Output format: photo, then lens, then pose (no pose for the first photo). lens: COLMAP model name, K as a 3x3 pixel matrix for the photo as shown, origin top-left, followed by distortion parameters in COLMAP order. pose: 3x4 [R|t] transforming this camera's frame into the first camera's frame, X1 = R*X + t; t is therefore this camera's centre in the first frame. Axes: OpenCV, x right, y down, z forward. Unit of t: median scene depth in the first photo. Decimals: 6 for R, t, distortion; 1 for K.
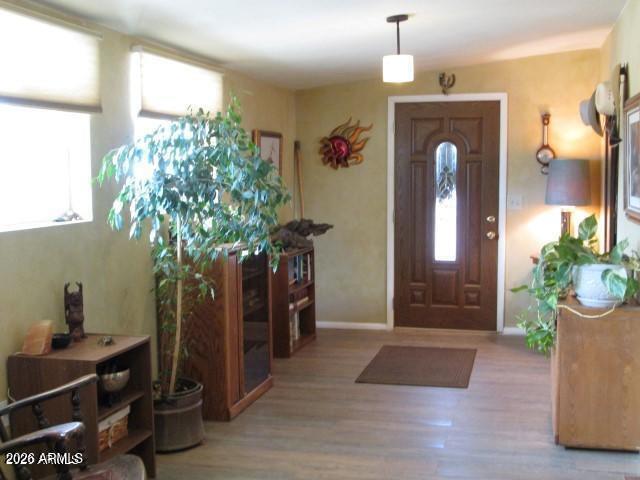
lens RADIAL K [[798.4, 0, 320.0], [0, 798.4, 240.0], [0, 0, 1]] dist [-0.011174, 0.003185]
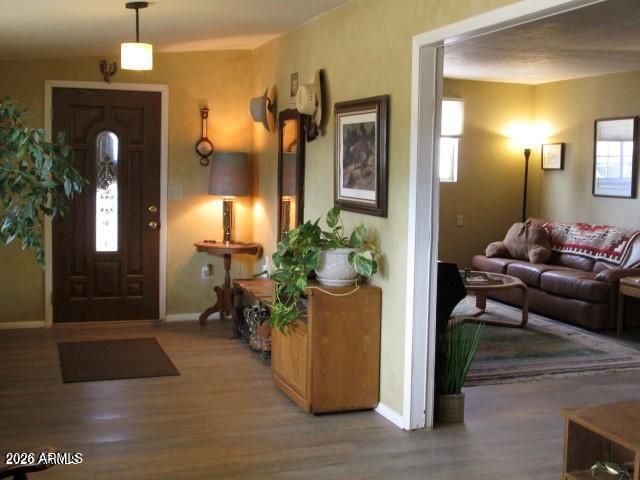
lens RADIAL K [[798.4, 0, 320.0], [0, 798.4, 240.0], [0, 0, 1]] dist [-0.011174, 0.003185]
pose [[0.850629, -0.029235, 0.524953, -0.141770], [0.022141, 0.999559, 0.019788, -0.002237], [-0.525300, -0.005209, 0.850901, 0.028370]]
